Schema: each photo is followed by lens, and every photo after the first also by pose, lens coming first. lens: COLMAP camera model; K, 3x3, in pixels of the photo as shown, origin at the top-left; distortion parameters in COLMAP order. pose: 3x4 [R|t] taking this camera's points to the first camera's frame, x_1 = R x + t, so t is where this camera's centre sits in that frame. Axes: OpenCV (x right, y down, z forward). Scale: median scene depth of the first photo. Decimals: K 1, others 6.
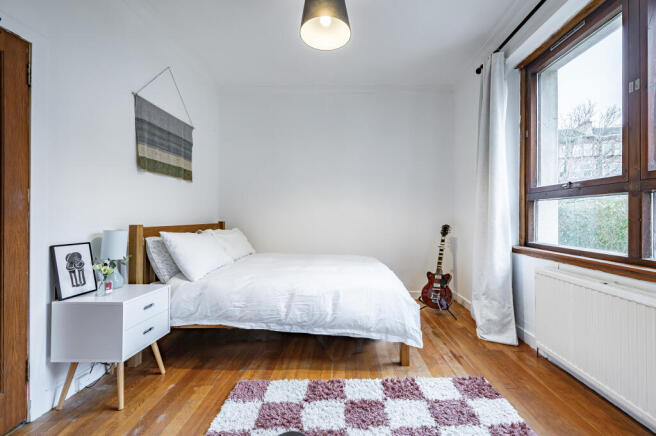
lens RADIAL K [[273.5, 0, 328.7], [0, 273.5, 216.2], [0, 0, 1]] dist [0.001605, 0.000632]
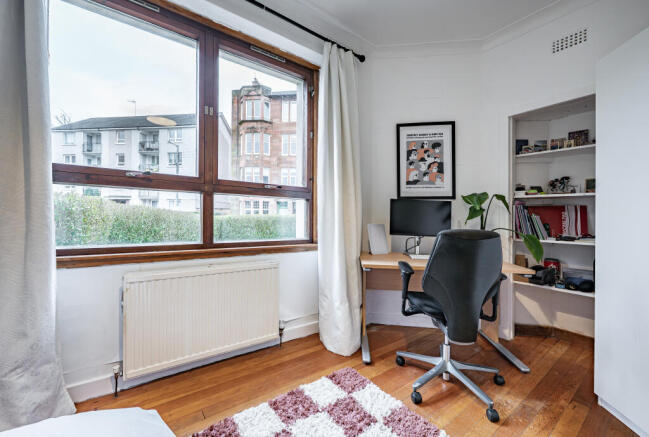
lens RADIAL K [[265.7, 0, 326.1], [0, 265.7, 217.7], [0, 0, 1]] dist [0.002367, 0.000221]
pose [[-0.620107, -0.015165, 0.784371, -0.176008], [-0.013719, 0.999870, 0.008485, 0.010611], [-0.784397, -0.005499, -0.620235, 1.071239]]
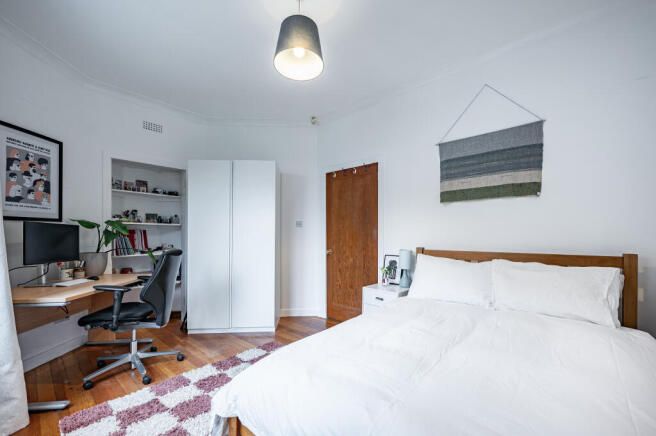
lens RADIAL K [[273.5, 0, 331.4], [0, 273.5, 232.8], [0, 0, 1]] dist [0.001605, 0.000632]
pose [[-0.634617, -0.010260, -0.772759, 0.653605], [-0.008831, 0.999943, -0.006024, -0.029276], [0.772777, 0.003001, -0.634671, 1.606700]]
